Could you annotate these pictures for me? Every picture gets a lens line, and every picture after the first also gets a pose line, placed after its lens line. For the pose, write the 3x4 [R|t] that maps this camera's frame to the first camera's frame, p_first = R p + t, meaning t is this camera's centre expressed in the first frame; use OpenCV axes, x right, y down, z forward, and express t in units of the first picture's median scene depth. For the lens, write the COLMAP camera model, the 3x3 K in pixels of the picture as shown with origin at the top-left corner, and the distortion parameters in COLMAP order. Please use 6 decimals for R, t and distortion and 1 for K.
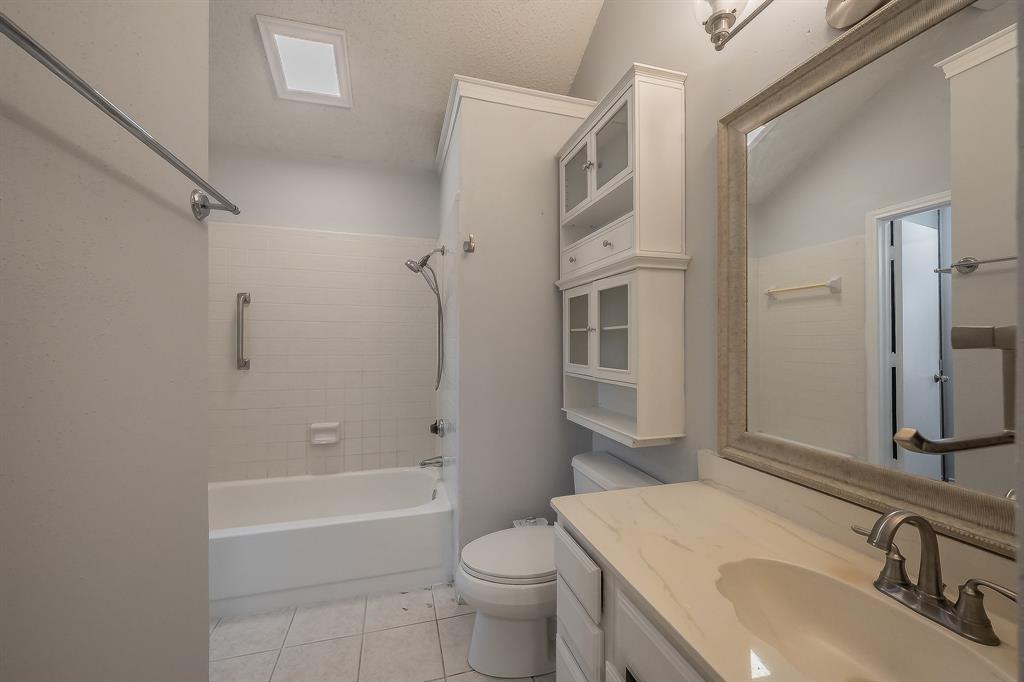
lens RADIAL K [[408.9, 0, 517.1], [0, 408.9, 339.0], [0, 0, 1]] dist [0.002326, 0.000672]
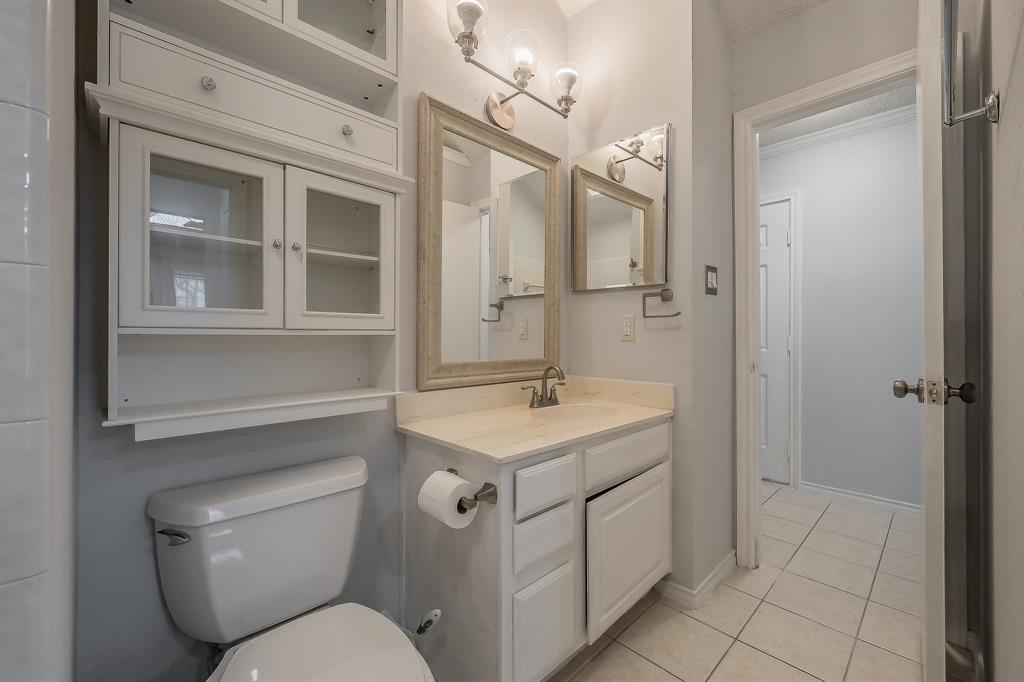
lens RADIAL K [[408.9, 0, 517.1], [0, 408.9, 339.0], [0, 0, 1]] dist [0.002326, 0.000672]
pose [[-0.446507, -0.003062, 0.894775, -0.574879], [0.003349, 0.999981, 0.005093, 0.125282], [-0.894774, 0.005271, -0.446489, 1.147705]]
